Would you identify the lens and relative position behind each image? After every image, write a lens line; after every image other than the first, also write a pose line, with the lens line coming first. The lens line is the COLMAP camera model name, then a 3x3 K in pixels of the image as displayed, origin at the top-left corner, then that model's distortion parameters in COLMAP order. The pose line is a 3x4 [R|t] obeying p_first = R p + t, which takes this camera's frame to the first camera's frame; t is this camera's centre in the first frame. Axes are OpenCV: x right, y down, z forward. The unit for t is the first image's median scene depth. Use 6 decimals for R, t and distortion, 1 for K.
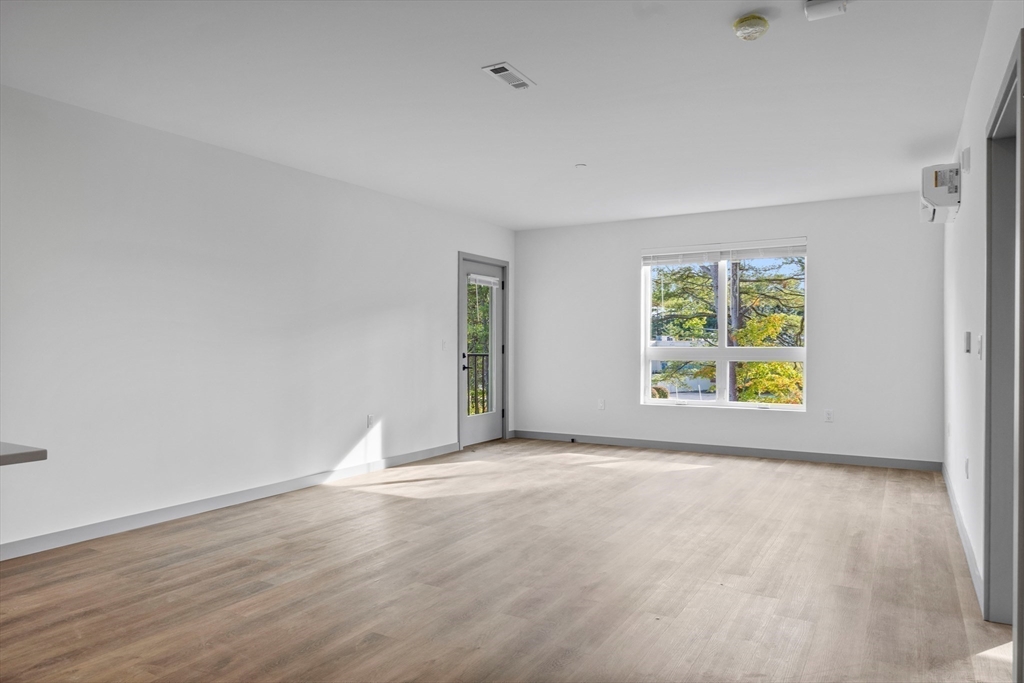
lens RADIAL K [[657.9, 0, 513.5], [0, 657.9, 342.9], [0, 0, 1]] dist [0.003092, 0.000830]
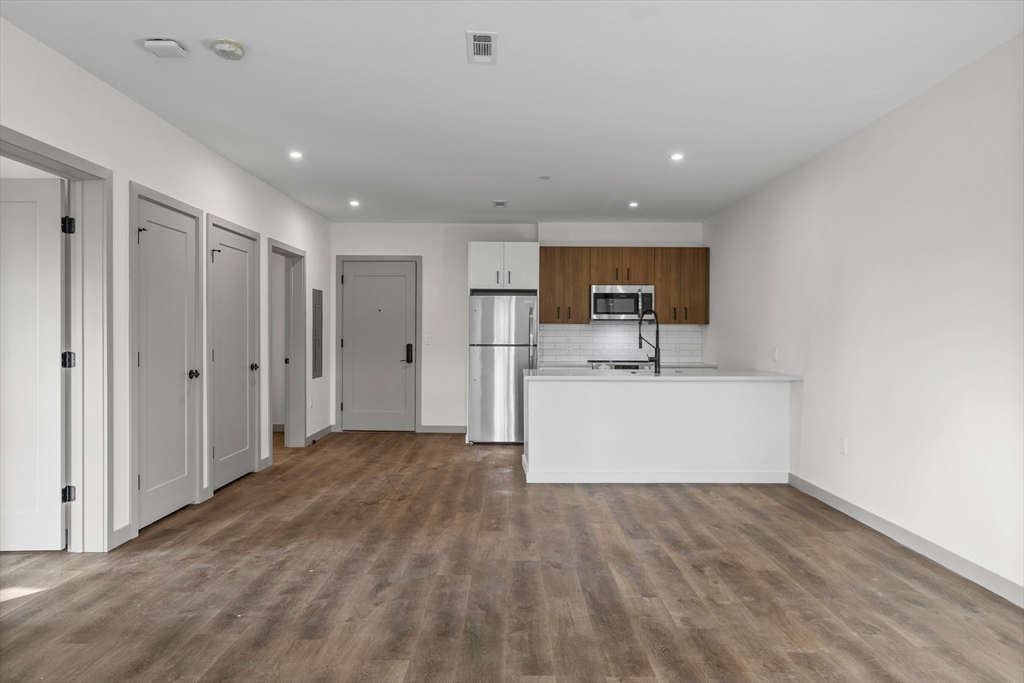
lens RADIAL K [[657.9, 0, 510.1], [0, 657.9, 335.5], [0, 0, 1]] dist [0.003092, 0.000830]
pose [[-0.860734, -0.005424, -0.509025, 0.434525], [-0.004264, 0.999985, -0.003447, -0.002527], [0.509036, -0.000796, -0.860745, 1.854108]]
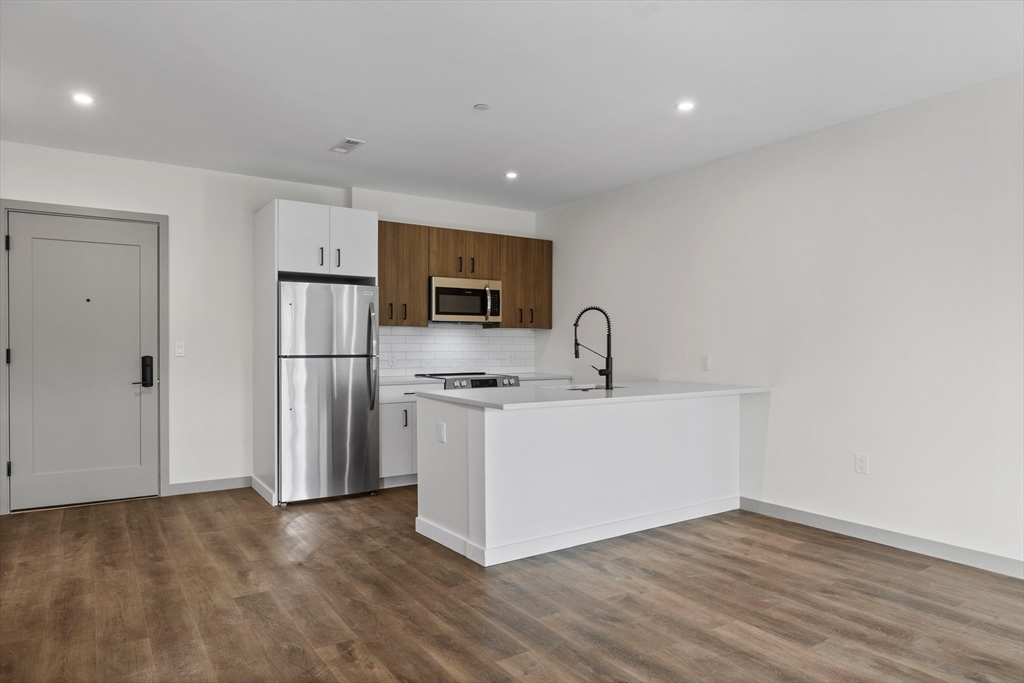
lens RADIAL K [[638.8, 0, 517.1], [0, 638.8, 350.8], [0, 0, 1]] dist [-0.002540, 0.001721]
pose [[-0.427903, 0.006895, -0.903798, 0.475126], [0.001206, 0.999974, 0.007057, 0.000083], [0.903824, 0.001930, -0.427900, 0.967228]]
